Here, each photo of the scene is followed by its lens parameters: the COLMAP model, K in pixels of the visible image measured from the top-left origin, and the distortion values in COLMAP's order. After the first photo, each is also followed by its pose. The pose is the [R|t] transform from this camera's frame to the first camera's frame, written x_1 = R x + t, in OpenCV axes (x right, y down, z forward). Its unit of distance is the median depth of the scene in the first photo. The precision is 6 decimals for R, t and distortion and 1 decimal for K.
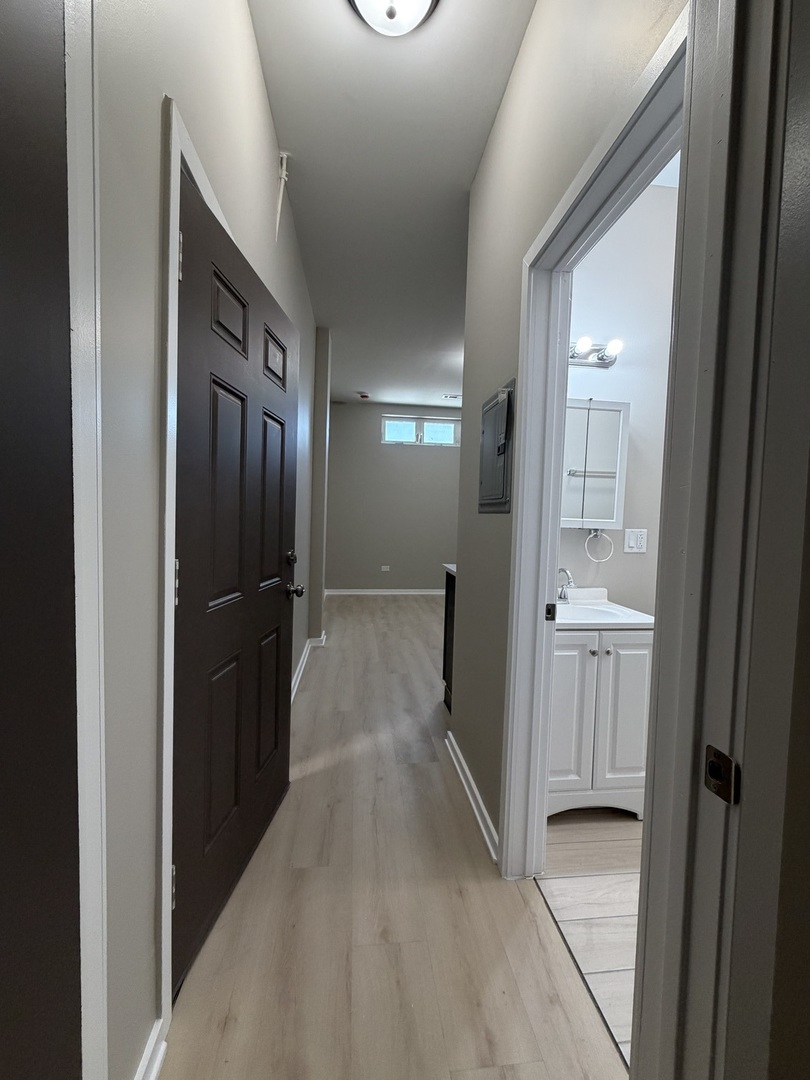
lens RADIAL K [[432.0, 0, 400.0], [0, 432.0, 534.1], [0, 0, 1]] dist [0.002538, -0.000373]
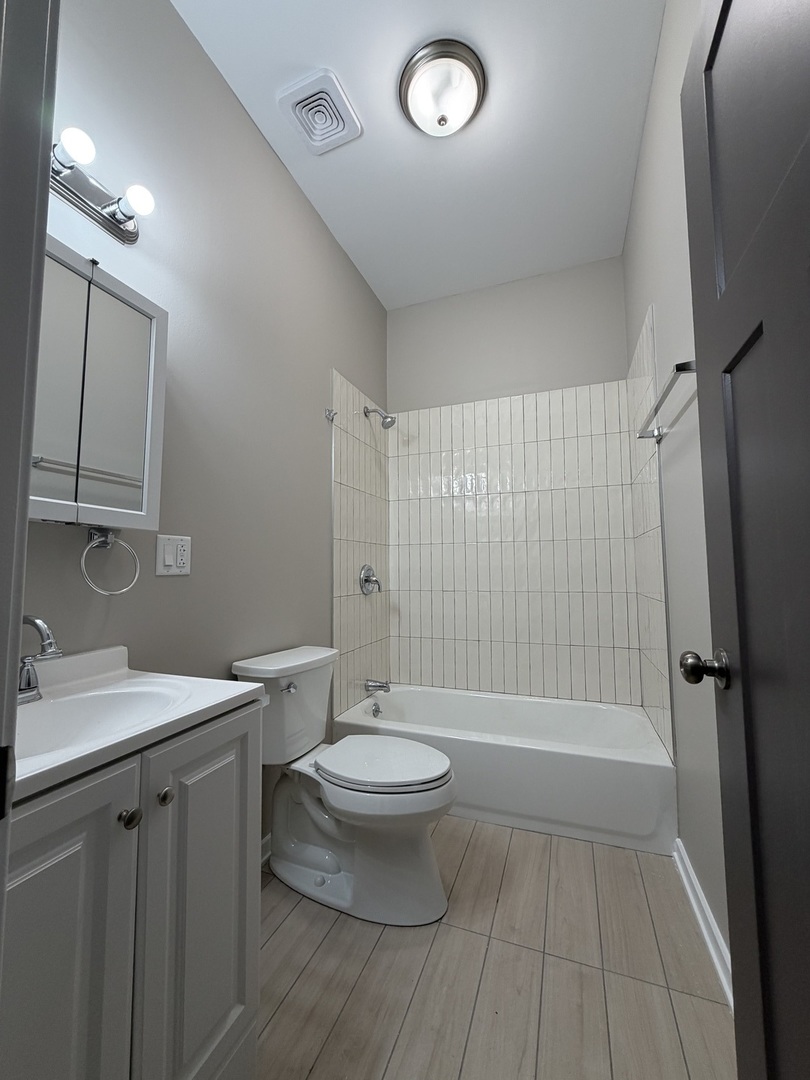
lens RADIAL K [[432.0, 0, 403.9], [0, 432.0, 536.9], [0, 0, 1]] dist [0.002538, -0.000373]
pose [[0.450131, 0.038026, 0.892152, 0.163631], [0.060202, 0.995527, -0.072807, 0.054395], [-0.890931, 0.086482, 0.445829, 0.469615]]
